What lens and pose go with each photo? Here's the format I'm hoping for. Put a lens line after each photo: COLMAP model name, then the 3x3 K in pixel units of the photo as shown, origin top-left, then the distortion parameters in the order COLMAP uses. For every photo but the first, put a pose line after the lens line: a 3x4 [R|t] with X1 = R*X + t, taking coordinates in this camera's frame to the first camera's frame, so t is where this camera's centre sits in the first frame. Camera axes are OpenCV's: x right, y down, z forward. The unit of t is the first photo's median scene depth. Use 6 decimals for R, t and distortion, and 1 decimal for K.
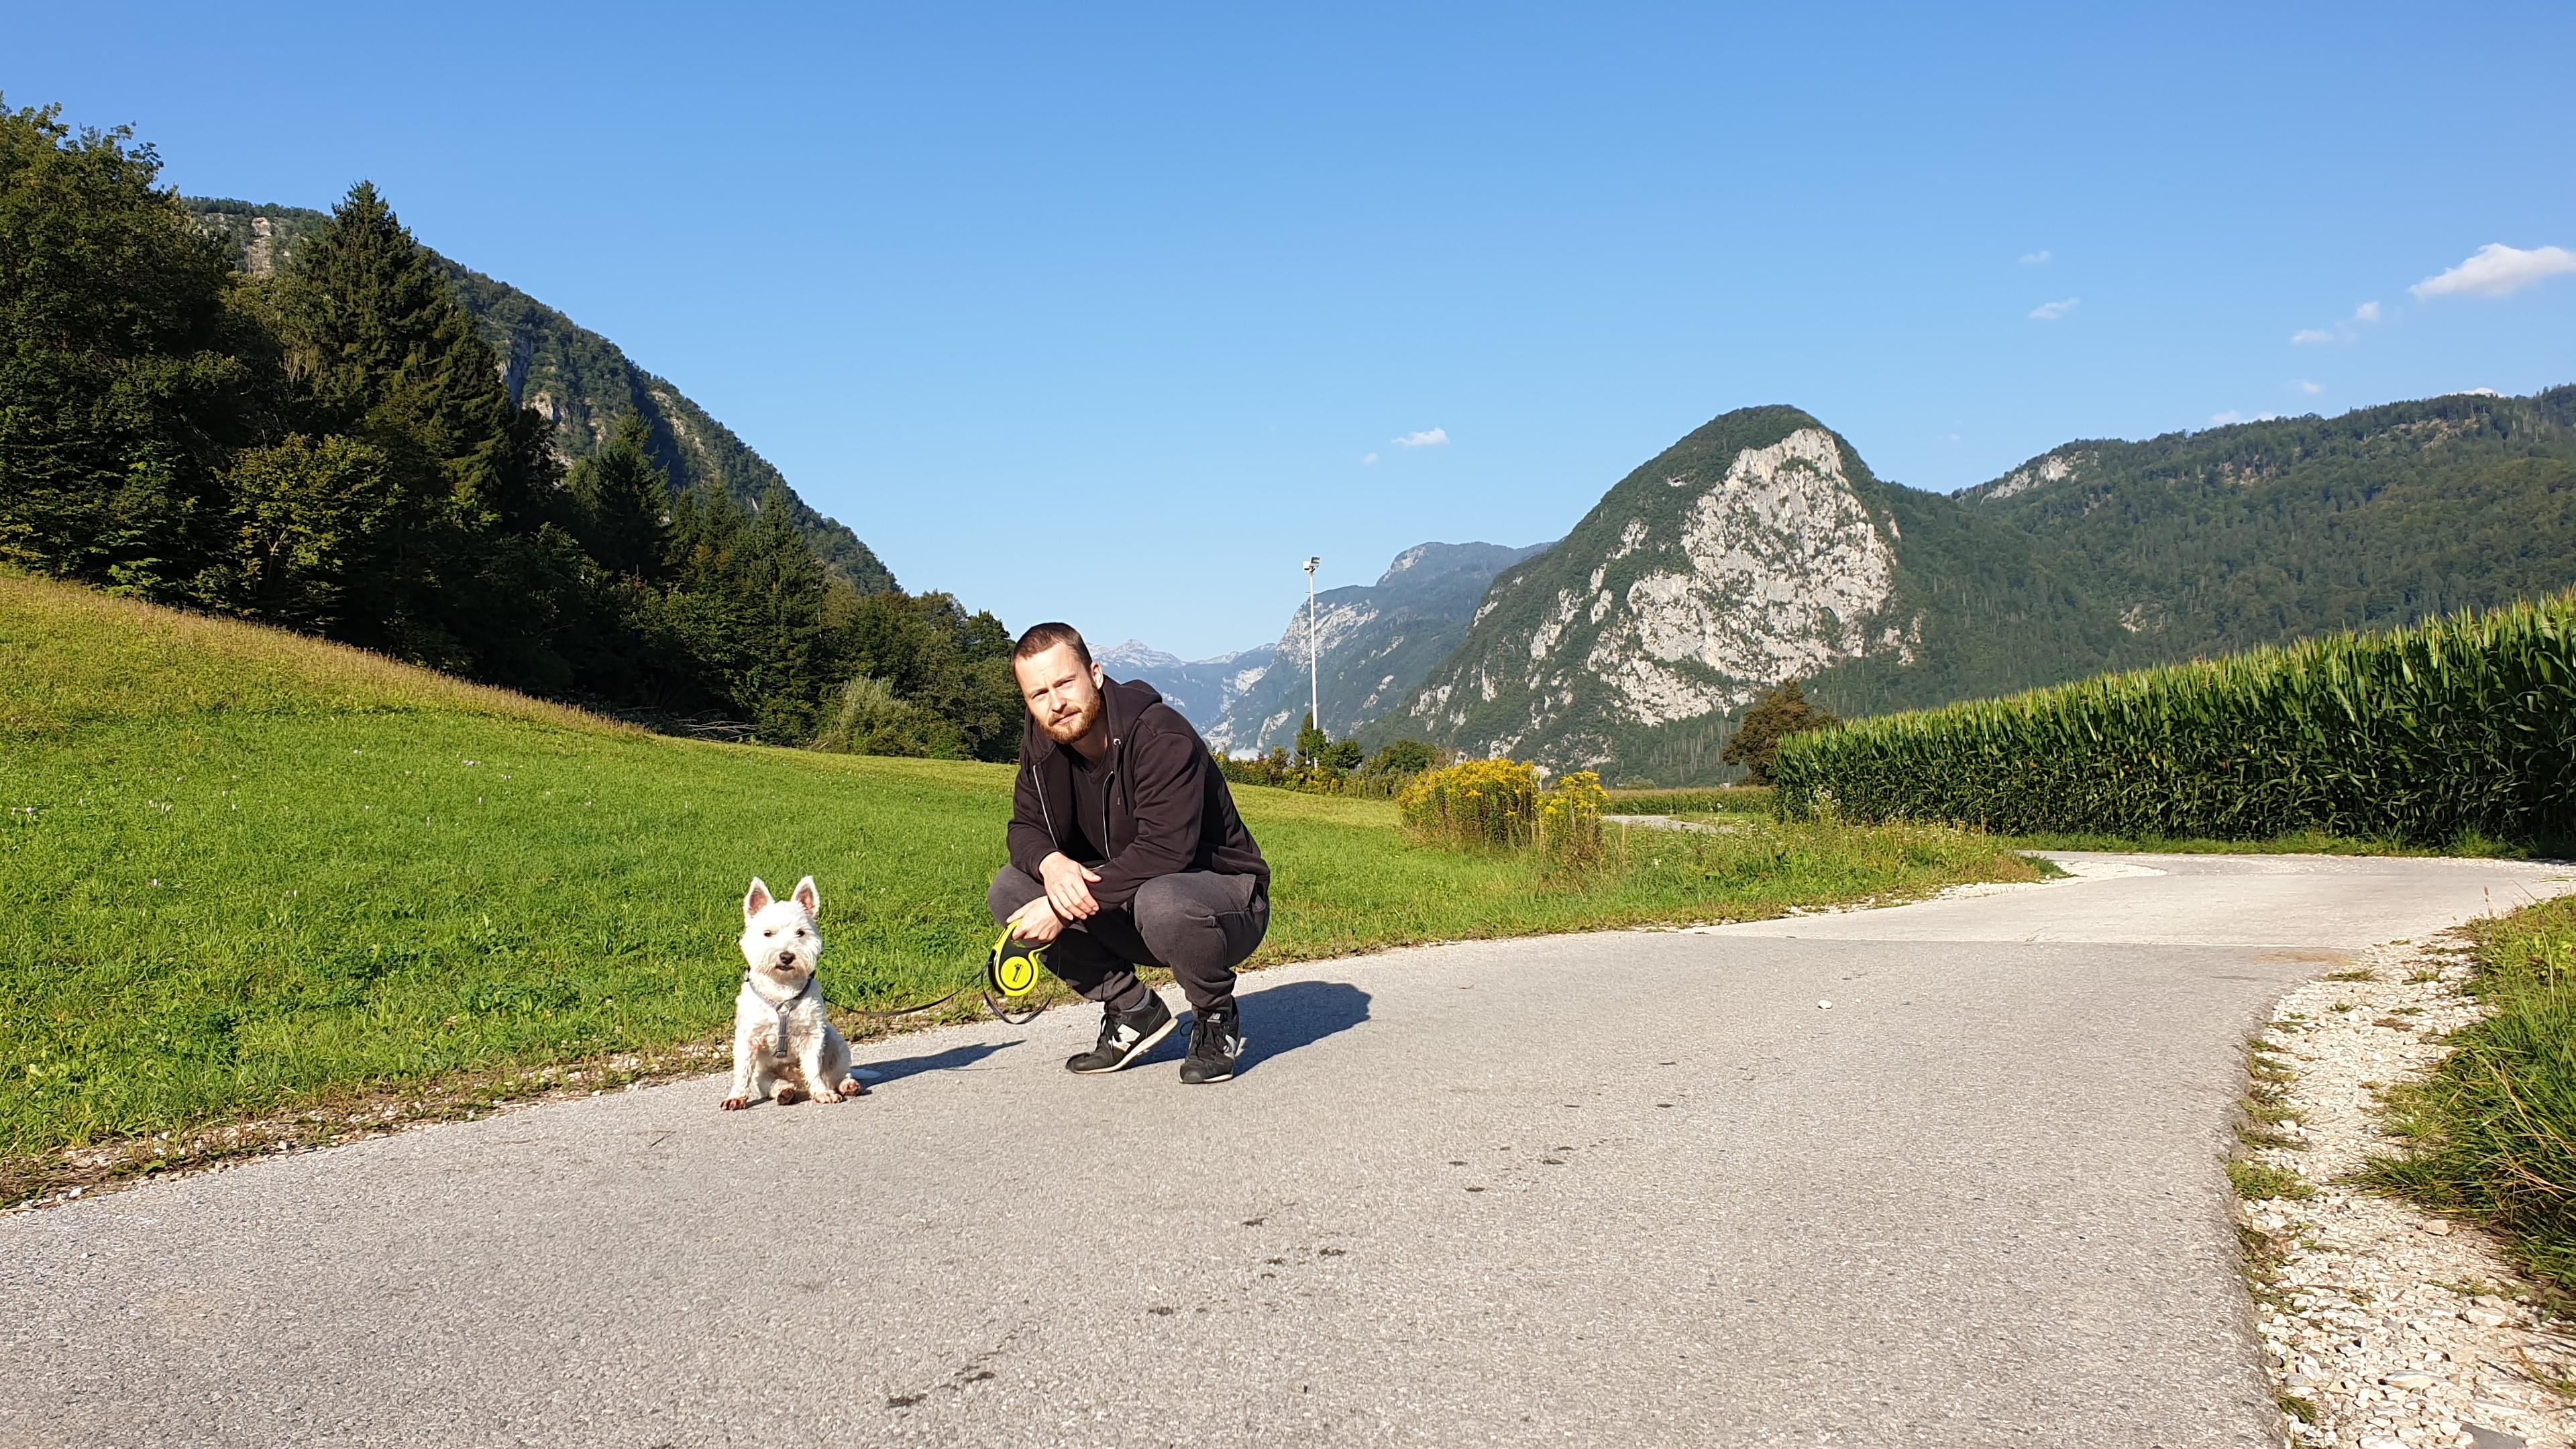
lens RADIAL K [[2120.0, 0, 1280.4], [0, 2120.0, 727.2], [0, 0, 1]] dist [0.057025, -0.033361]
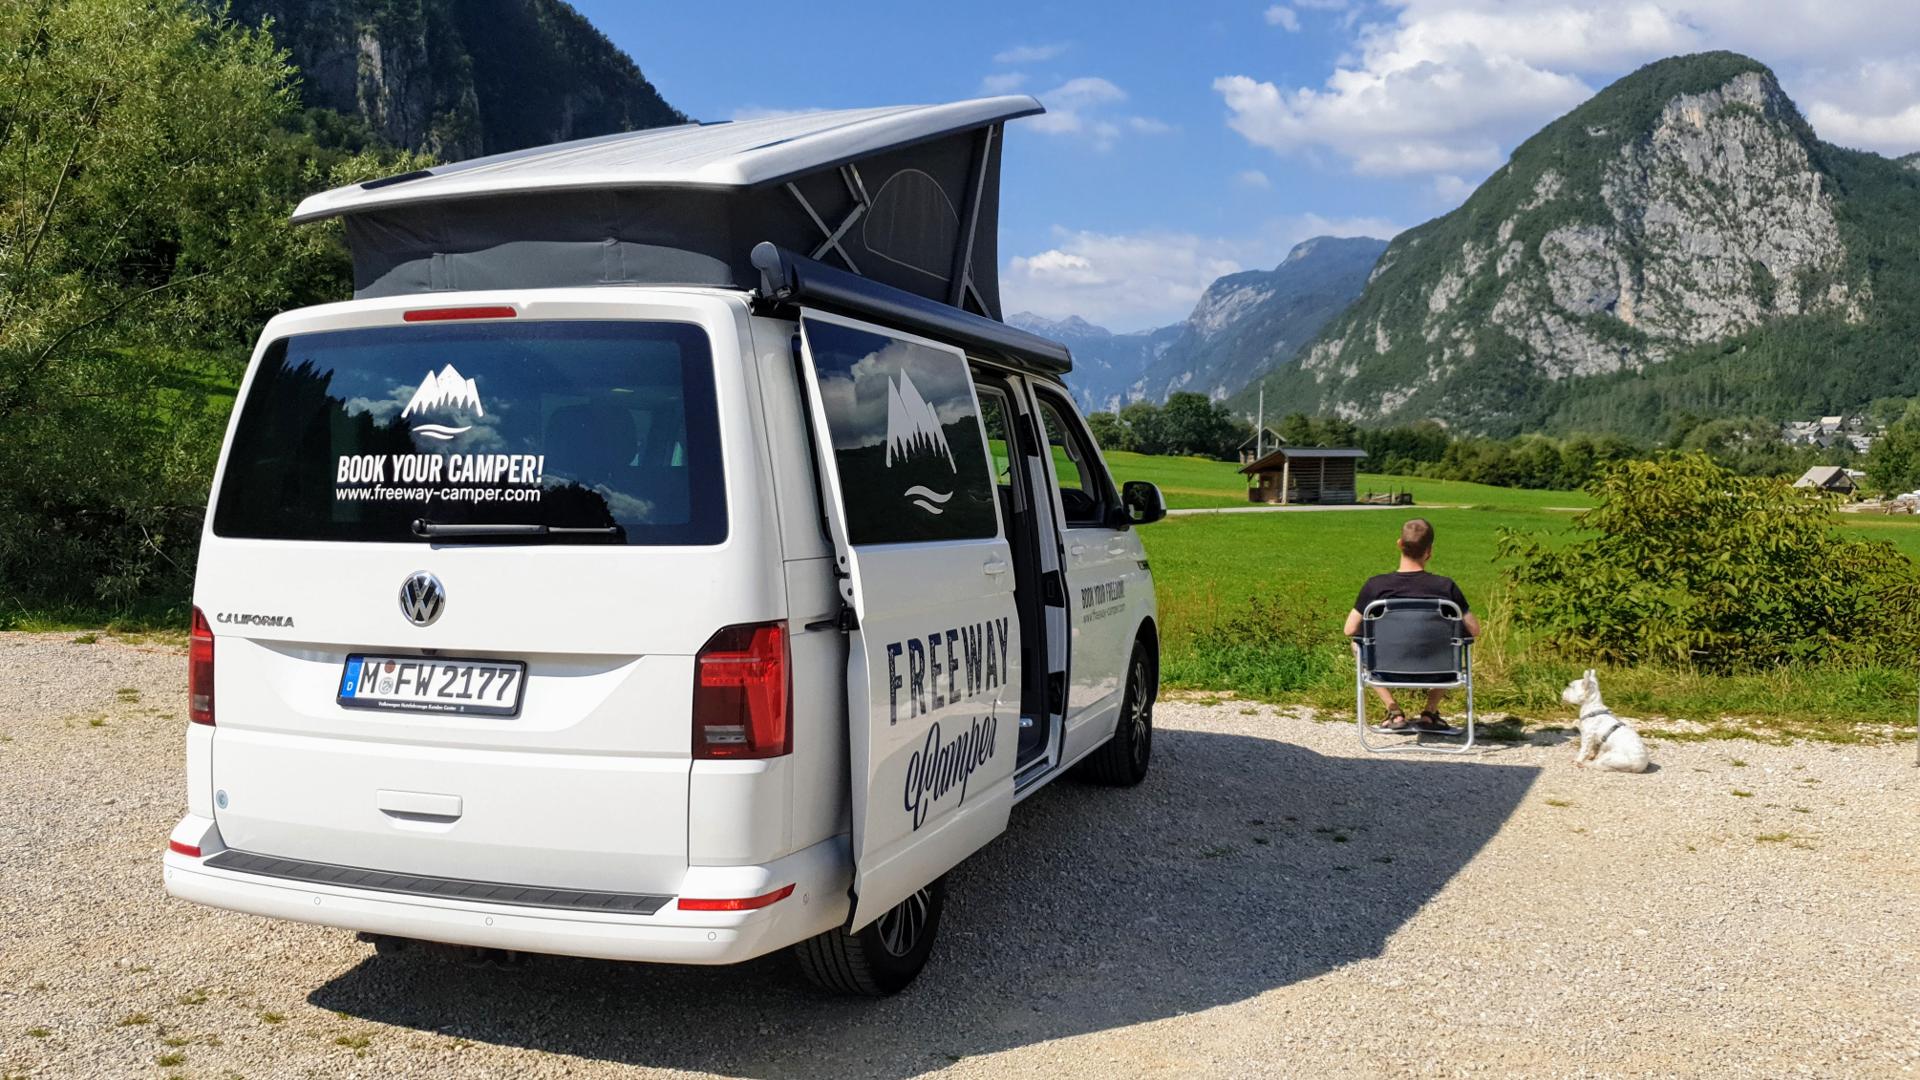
lens RADIAL K [[1580.1, 0, 976.6], [0, 1580.1, 553.5], [0, 0, 1]] dist [0.057025, -0.033361]
pose [[0.990178, 0.050969, -0.130190, 0.010681], [-0.037278, 0.993719, 0.105514, 0.010172], [0.134751, -0.099624, 0.985859, 0.232871]]
